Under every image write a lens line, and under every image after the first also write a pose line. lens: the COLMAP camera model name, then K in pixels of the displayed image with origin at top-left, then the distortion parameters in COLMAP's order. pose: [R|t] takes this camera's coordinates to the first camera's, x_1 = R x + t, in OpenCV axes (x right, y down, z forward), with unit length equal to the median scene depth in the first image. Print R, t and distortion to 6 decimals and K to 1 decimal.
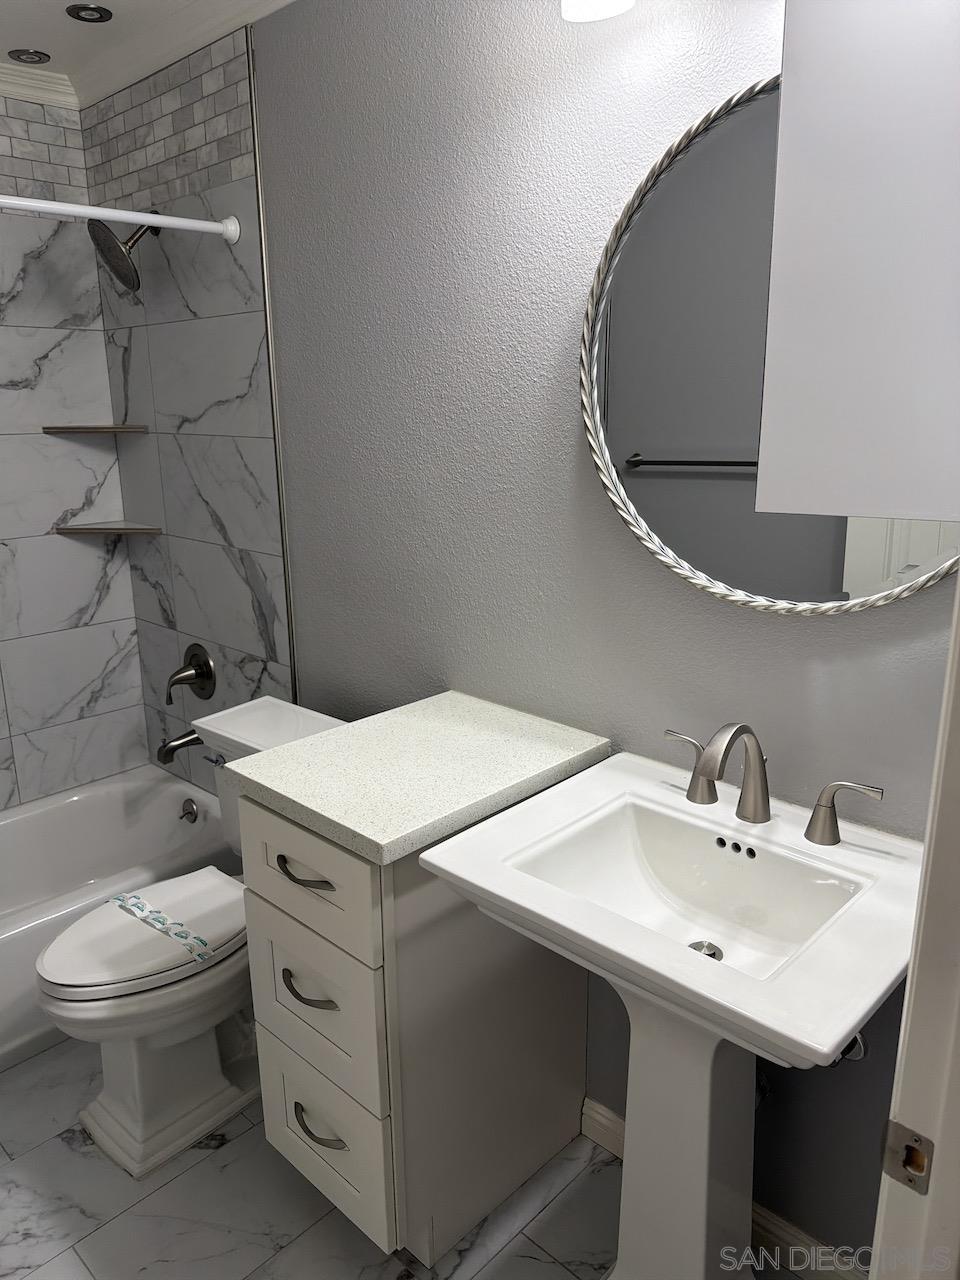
lens RADIAL K [[923.2, 0, 480.0], [0, 923.2, 640.0], [0, 0, 1]] dist [0.031894, -0.031430]
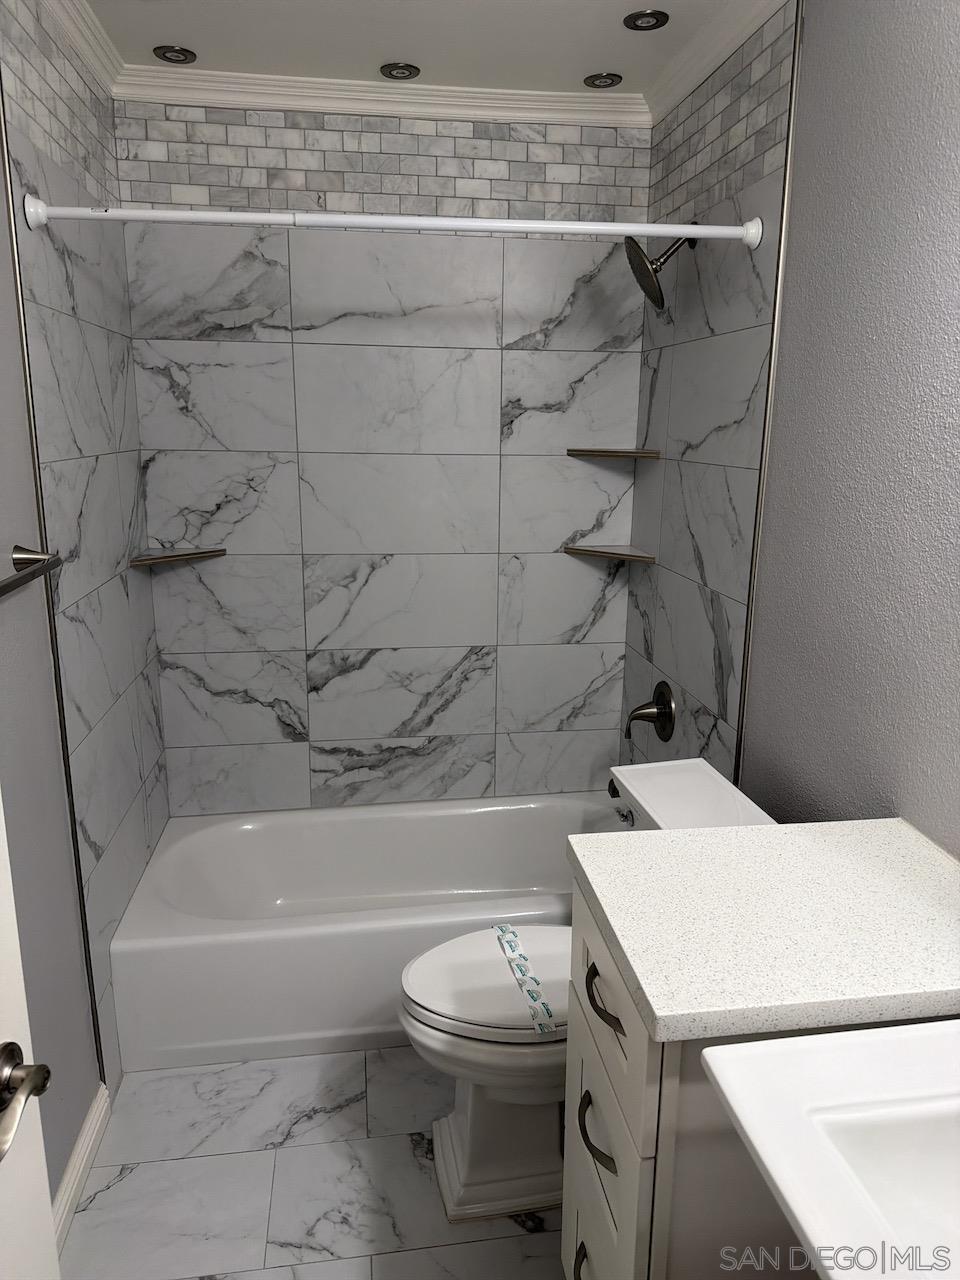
lens RADIAL K [[904.1, 0, 485.8], [0, 904.1, 649.6], [0, 0, 1]] dist [0.077971, -0.113916]
pose [[0.795812, 0.167233, -0.581994, 0.087485], [-0.171152, 0.984039, 0.048728, -0.045223], [0.580853, 0.060832, 0.811732, 0.149967]]
